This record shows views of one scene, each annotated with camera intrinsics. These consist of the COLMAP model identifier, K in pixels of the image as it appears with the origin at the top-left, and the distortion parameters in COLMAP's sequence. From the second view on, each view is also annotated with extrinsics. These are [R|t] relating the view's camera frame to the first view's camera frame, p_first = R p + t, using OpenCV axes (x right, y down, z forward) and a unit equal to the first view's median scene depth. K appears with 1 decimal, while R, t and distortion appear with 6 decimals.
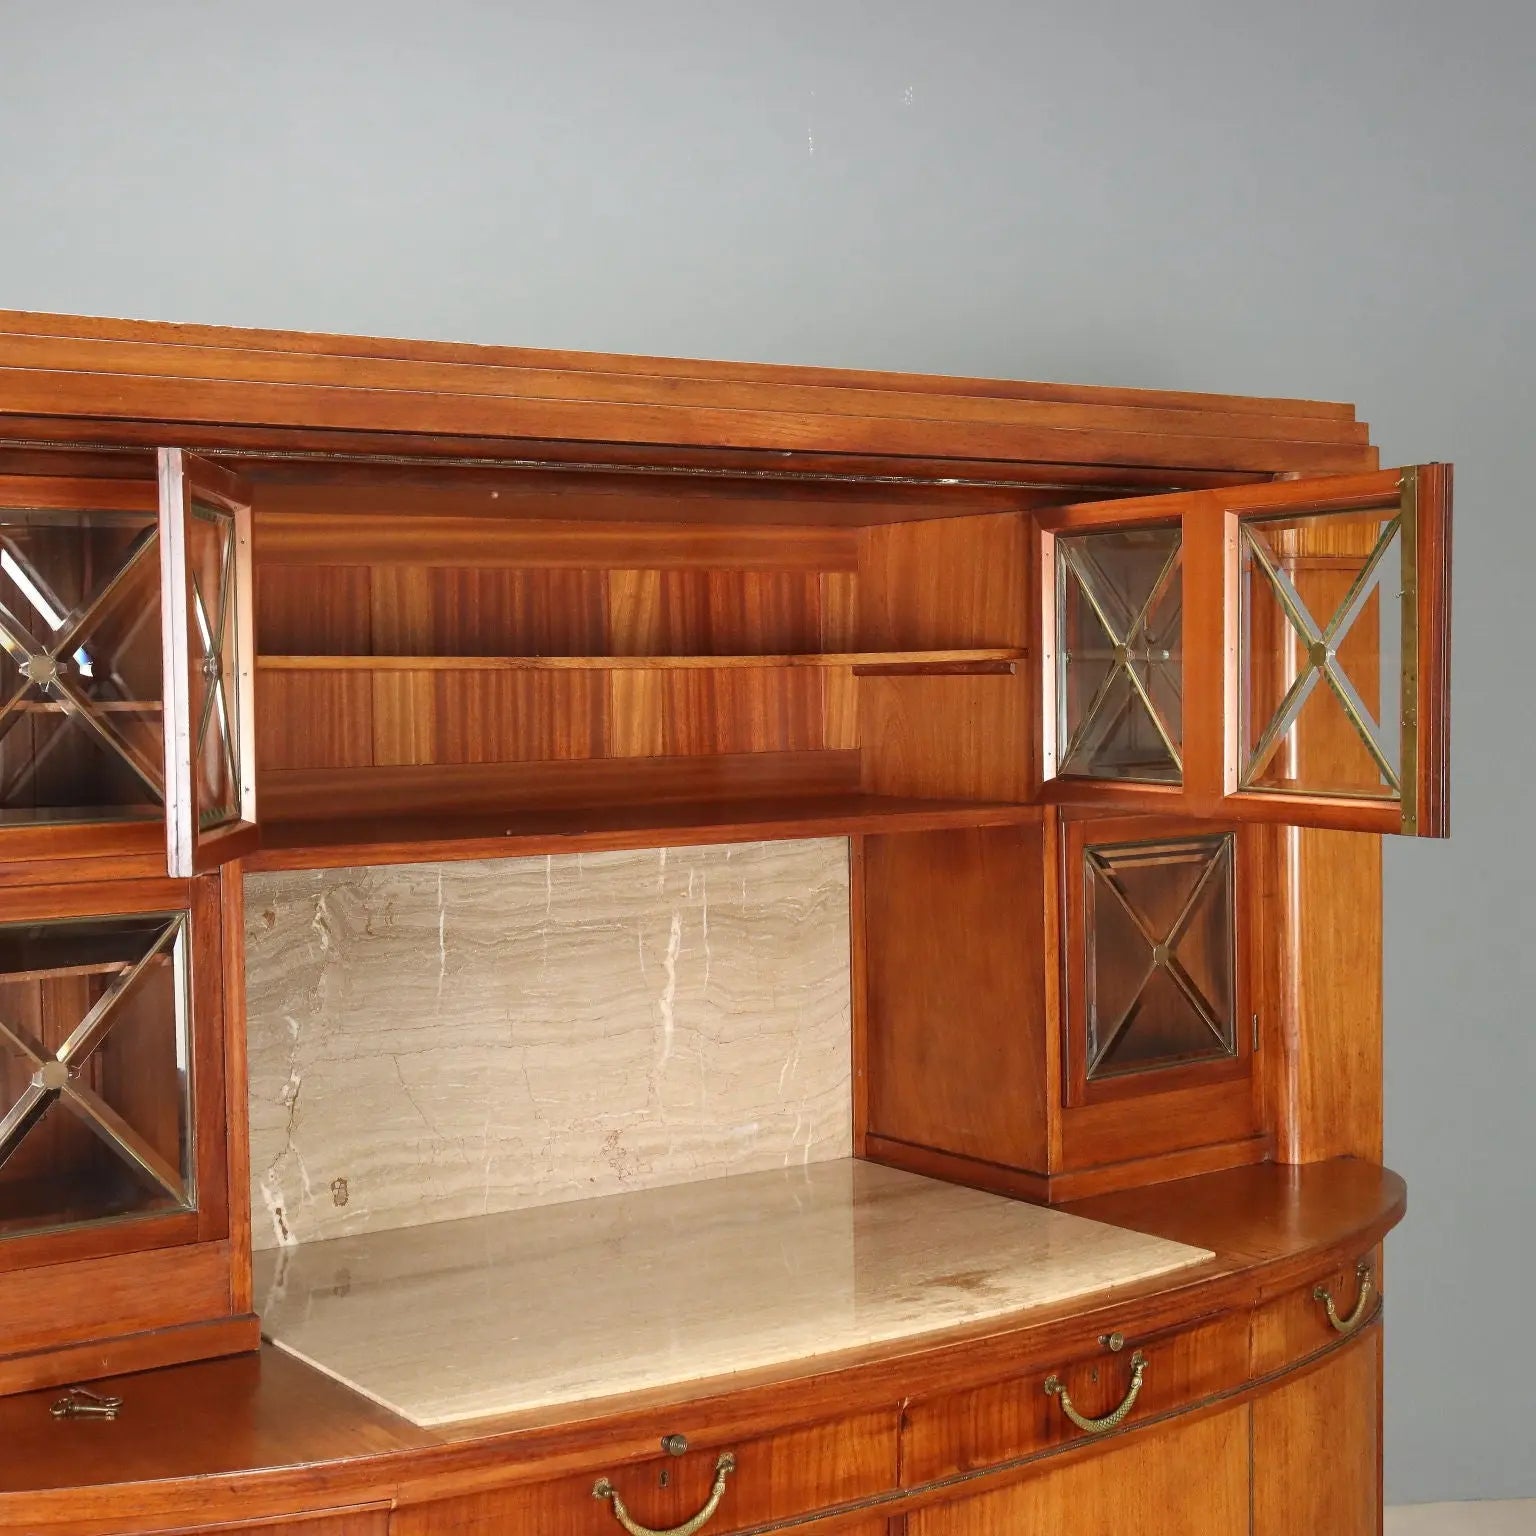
lens RADIAL K [[2356.1, 0, 768.0], [0, 2356.1, 768.0], [0, 0, 1]] dist [-0.028385, 0.084666]
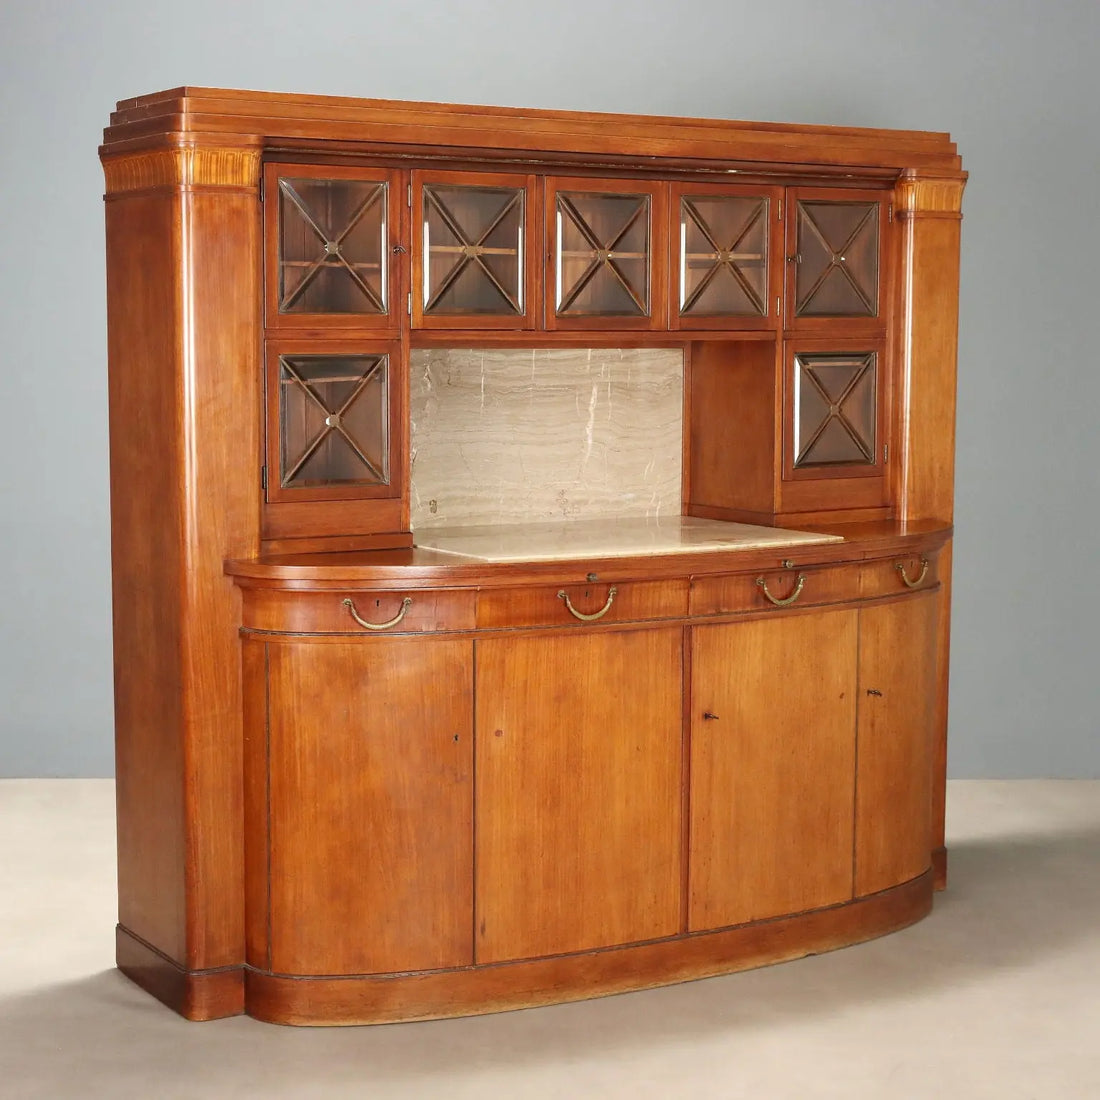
lens RADIAL K [[2148.4, 0, 550.0], [0, 2148.4, 550.0], [0, 0, 1]] dist [-0.001682, 0.047970]
pose [[0.998293, 0.025891, -0.052349, 0.023657], [-0.022372, 0.997521, 0.066719, 0.085496], [0.053946, -0.065434, 0.996398, -0.886757]]
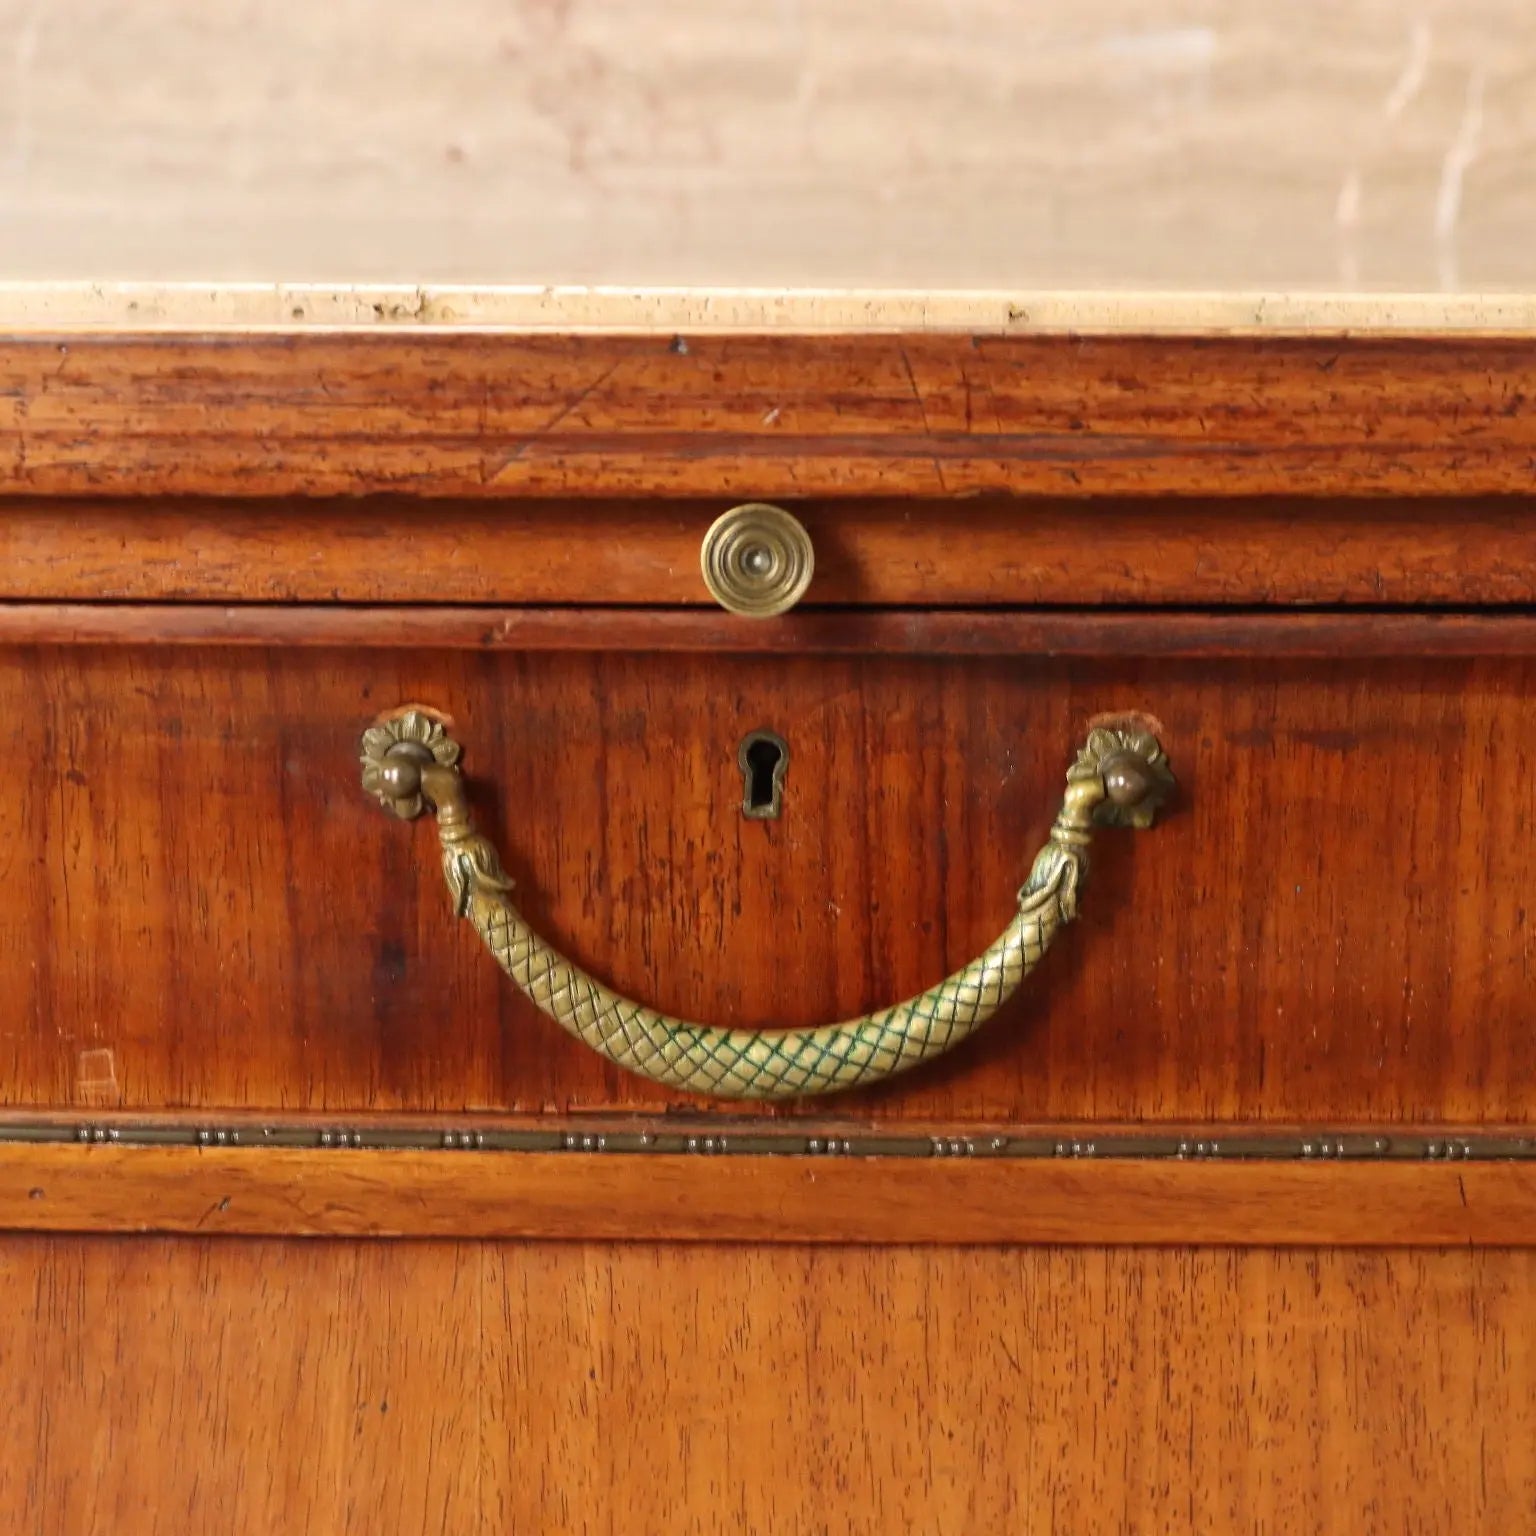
lens RADIAL K [[4697.1, 0, 768.0], [0, 4697.1, 768.0], [0, 0, 1]] dist [-0.027889, 0.942030]
pose [[0.760849, 0.106907, -0.640062, 0.309646], [-0.043796, 0.992547, 0.113721, 0.188299], [0.647449, -0.058492, 0.759861, 0.637195]]
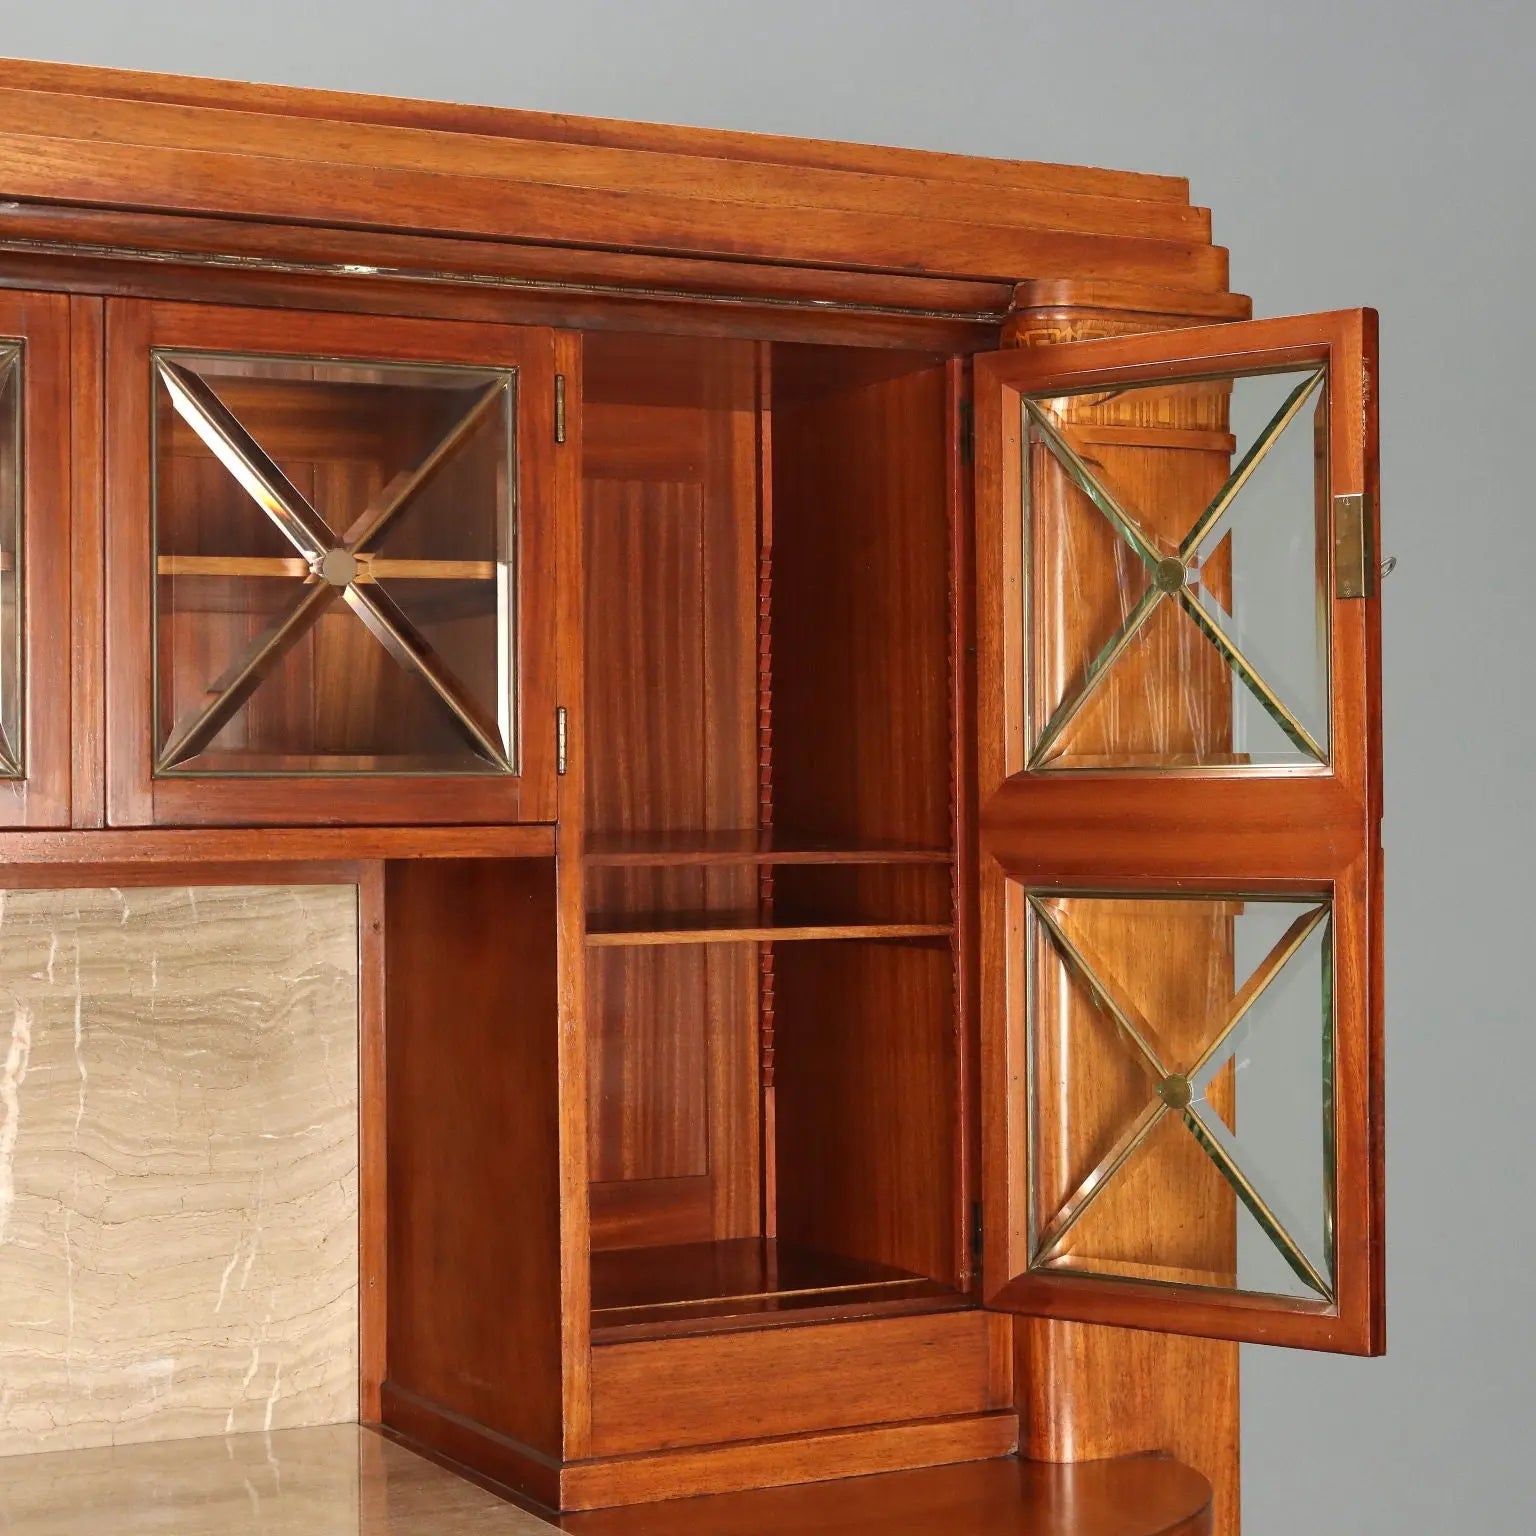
lens RADIAL K [[3000.0, 0, 768.0], [0, 3000.0, 768.0], [0, 0, 1]] dist [-0.001682, 0.047970]
pose [[0.990662, 0.007363, -0.136141, 0.273179], [-0.014928, 0.998395, -0.054633, 0.041633], [0.135520, 0.056155, 0.989182, 0.265570]]
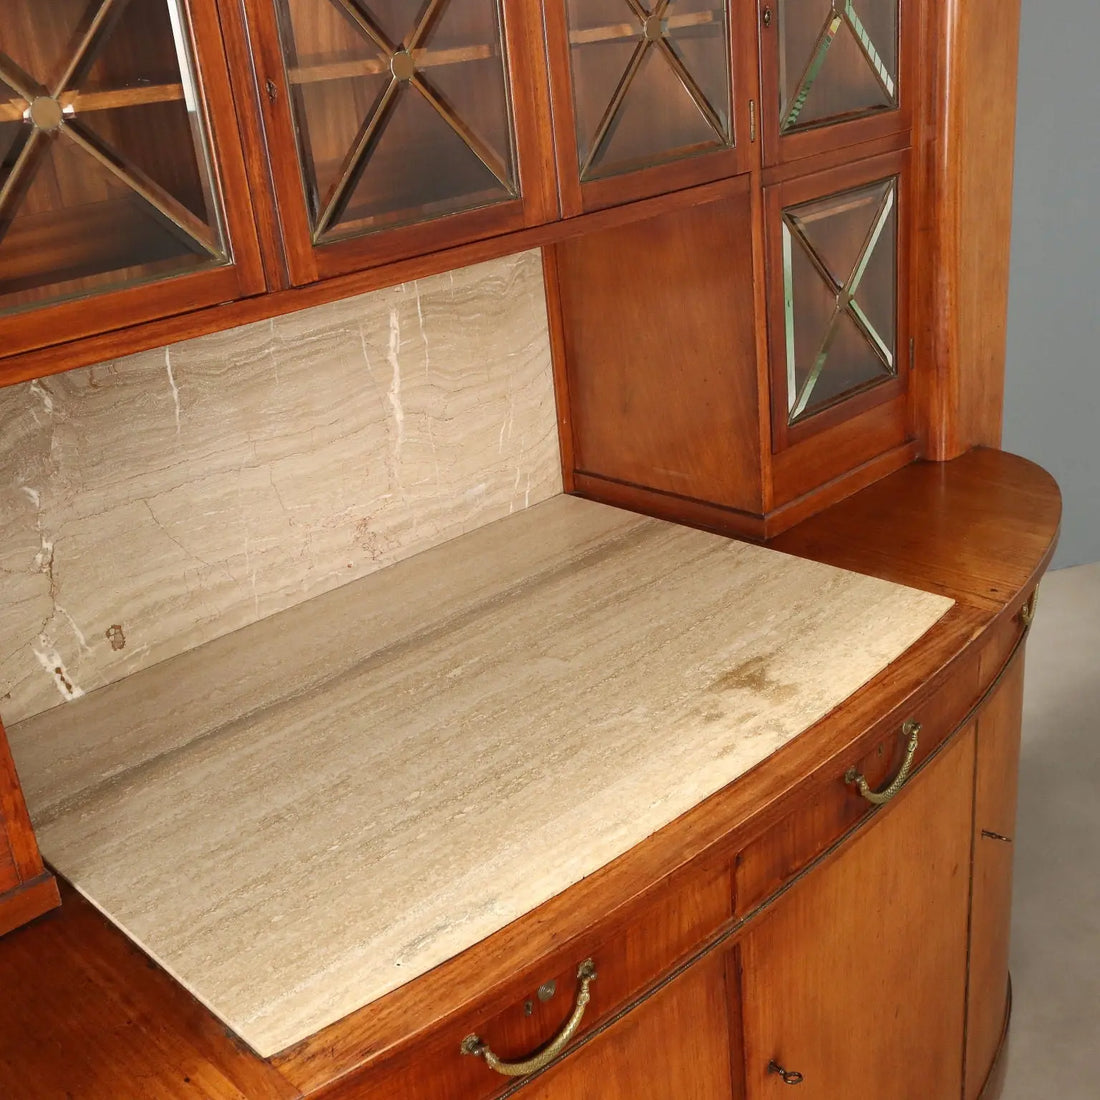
lens RADIAL K [[1335.5, 0, 550.0], [0, 1335.5, 550.0], [0, 0, 1]] dist [-0.032405, 0.076727]
pose [[0.984600, -0.131385, 0.115329, -0.055573], [0.084024, 0.934146, 0.346858, -0.039601], [-0.153306, -0.331826, 0.930800, 0.428054]]
